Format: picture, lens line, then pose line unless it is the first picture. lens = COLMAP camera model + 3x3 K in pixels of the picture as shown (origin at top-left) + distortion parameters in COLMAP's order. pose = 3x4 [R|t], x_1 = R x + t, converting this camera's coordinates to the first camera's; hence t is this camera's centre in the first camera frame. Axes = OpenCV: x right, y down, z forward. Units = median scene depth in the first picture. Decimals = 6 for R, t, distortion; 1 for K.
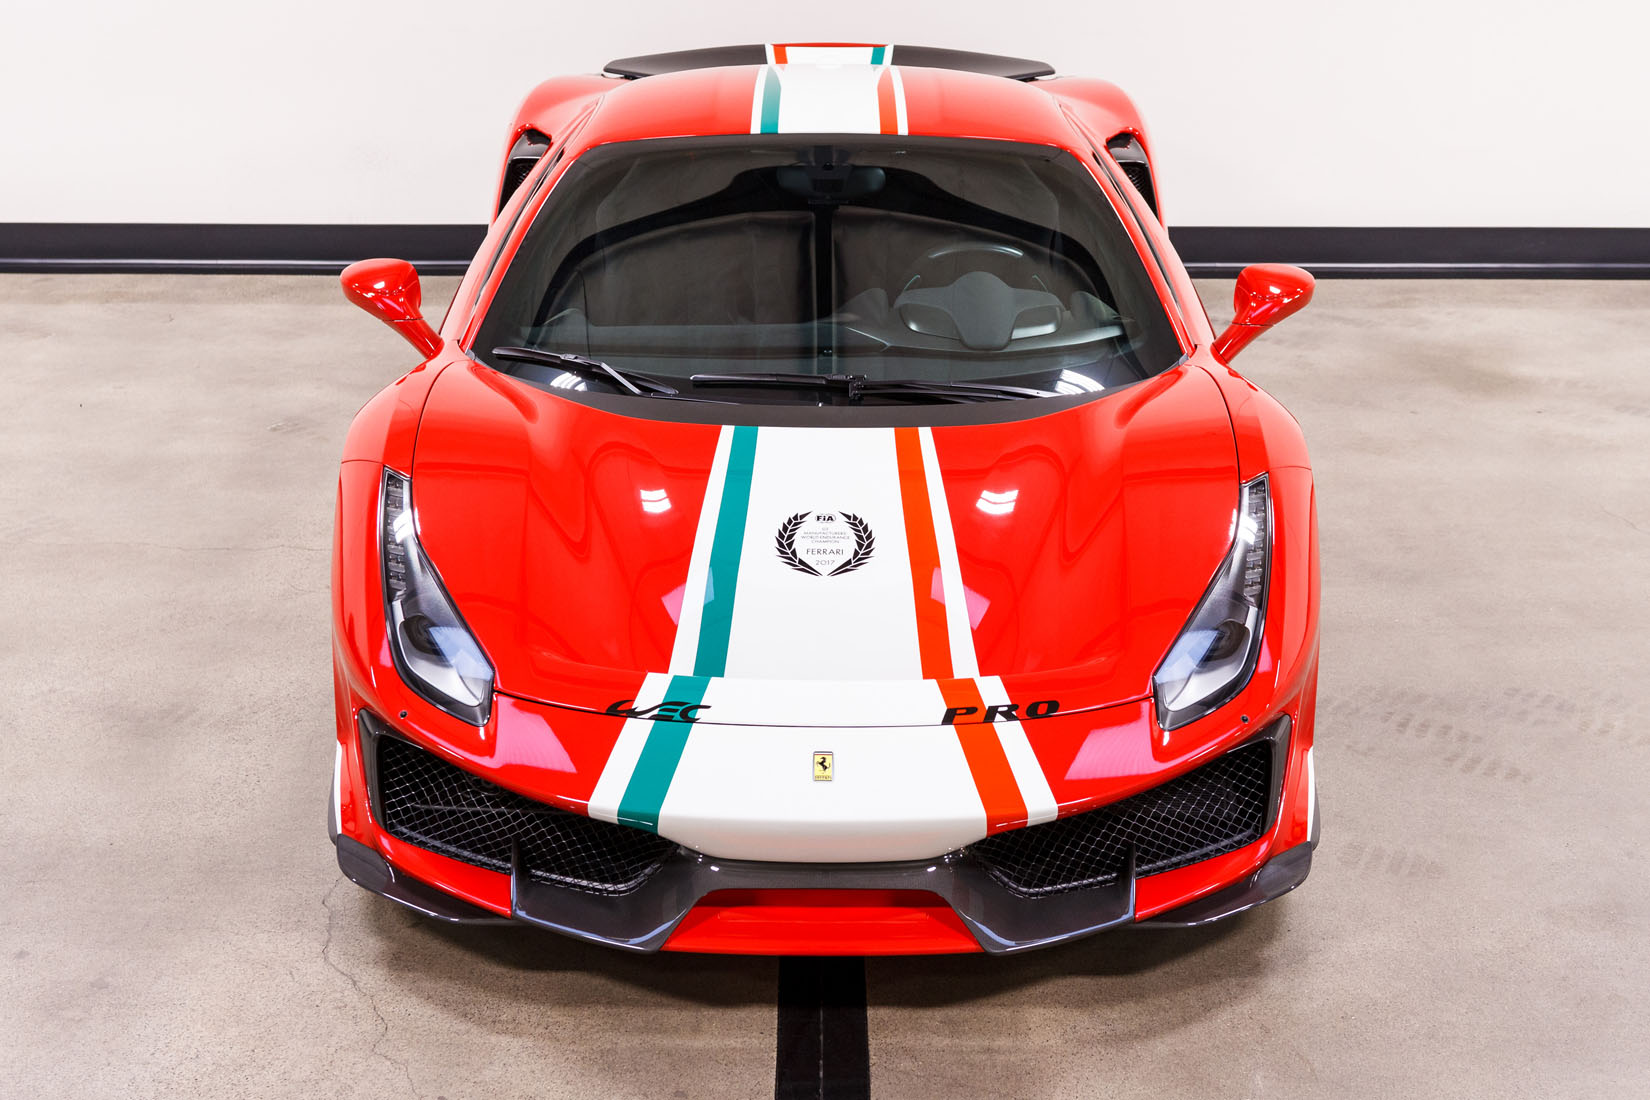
lens RADIAL K [[2530.3, 0, 822.0], [0, 2530.3, 367.4], [0, 0, 1]] dist [0.003161, -0.019014]
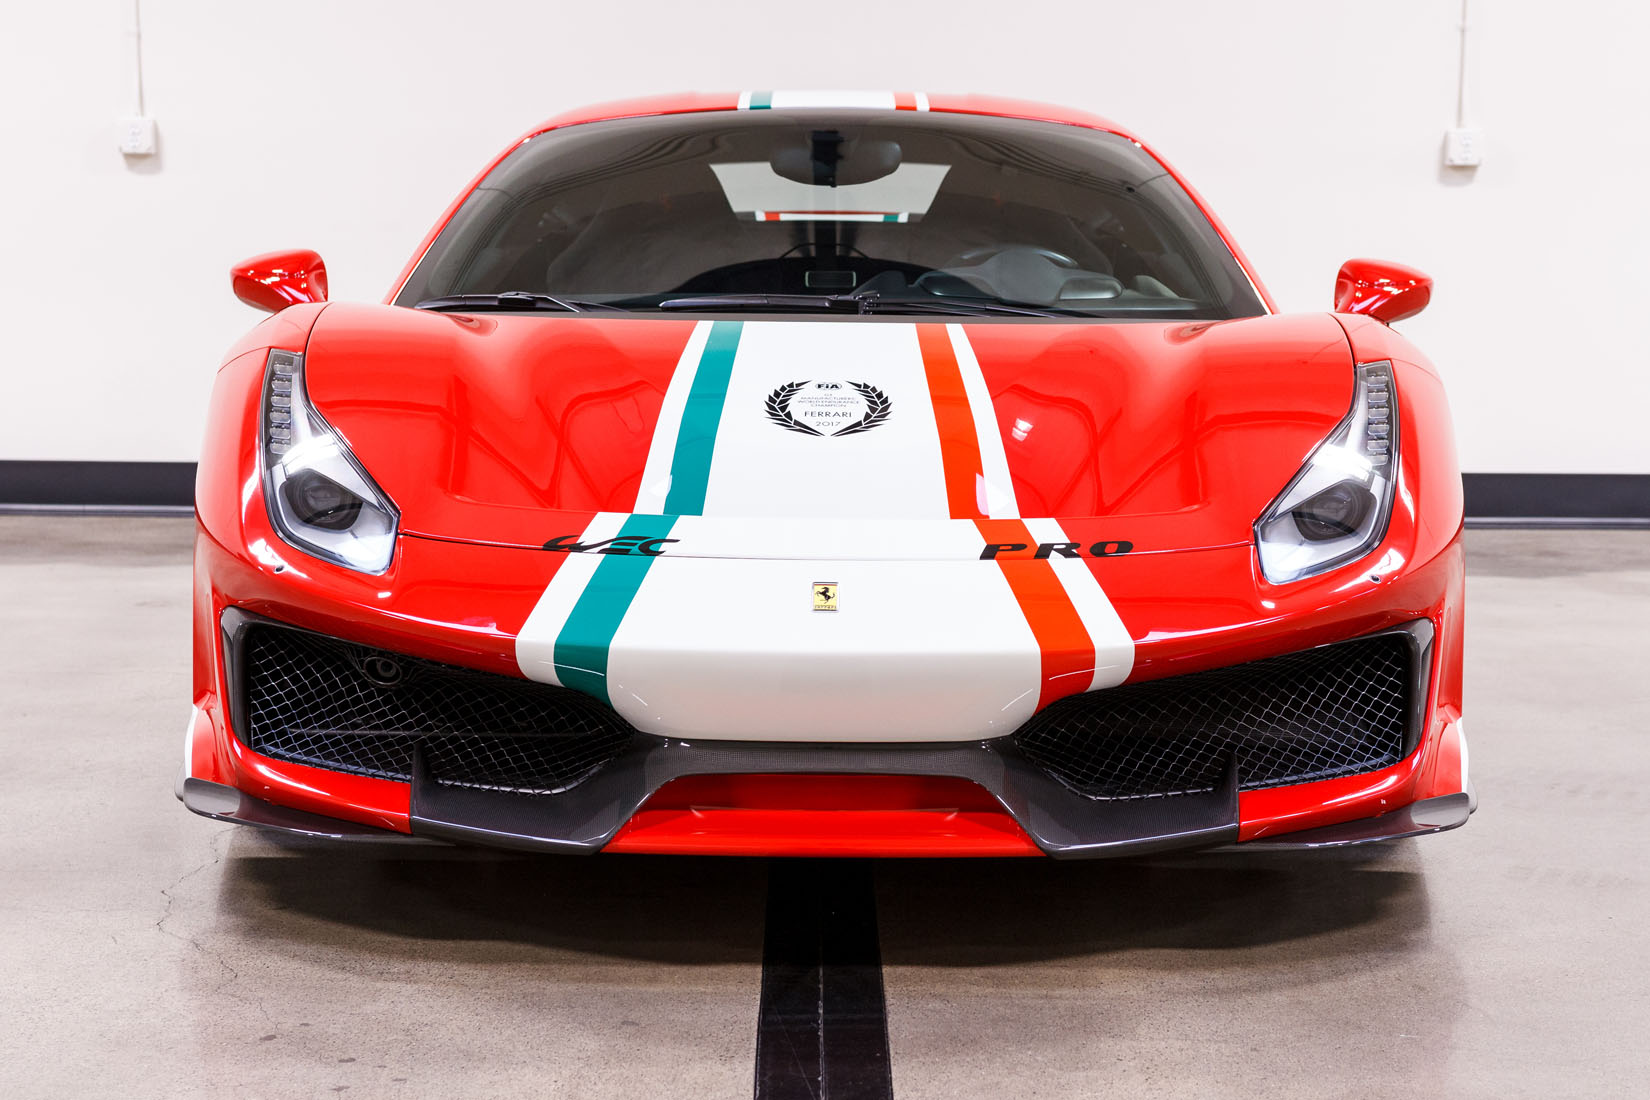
lens RADIAL K [[2989.6, 0, 801.0], [0, 2989.6, 265.5], [0, 0, 1]] dist [0.015768, -0.088876]
pose [[0.999963, 0.005426, -0.006633, -0.001348], [-0.006821, 0.972538, -0.232645, 0.256704], [0.005188, 0.232681, 0.972539, 0.095191]]
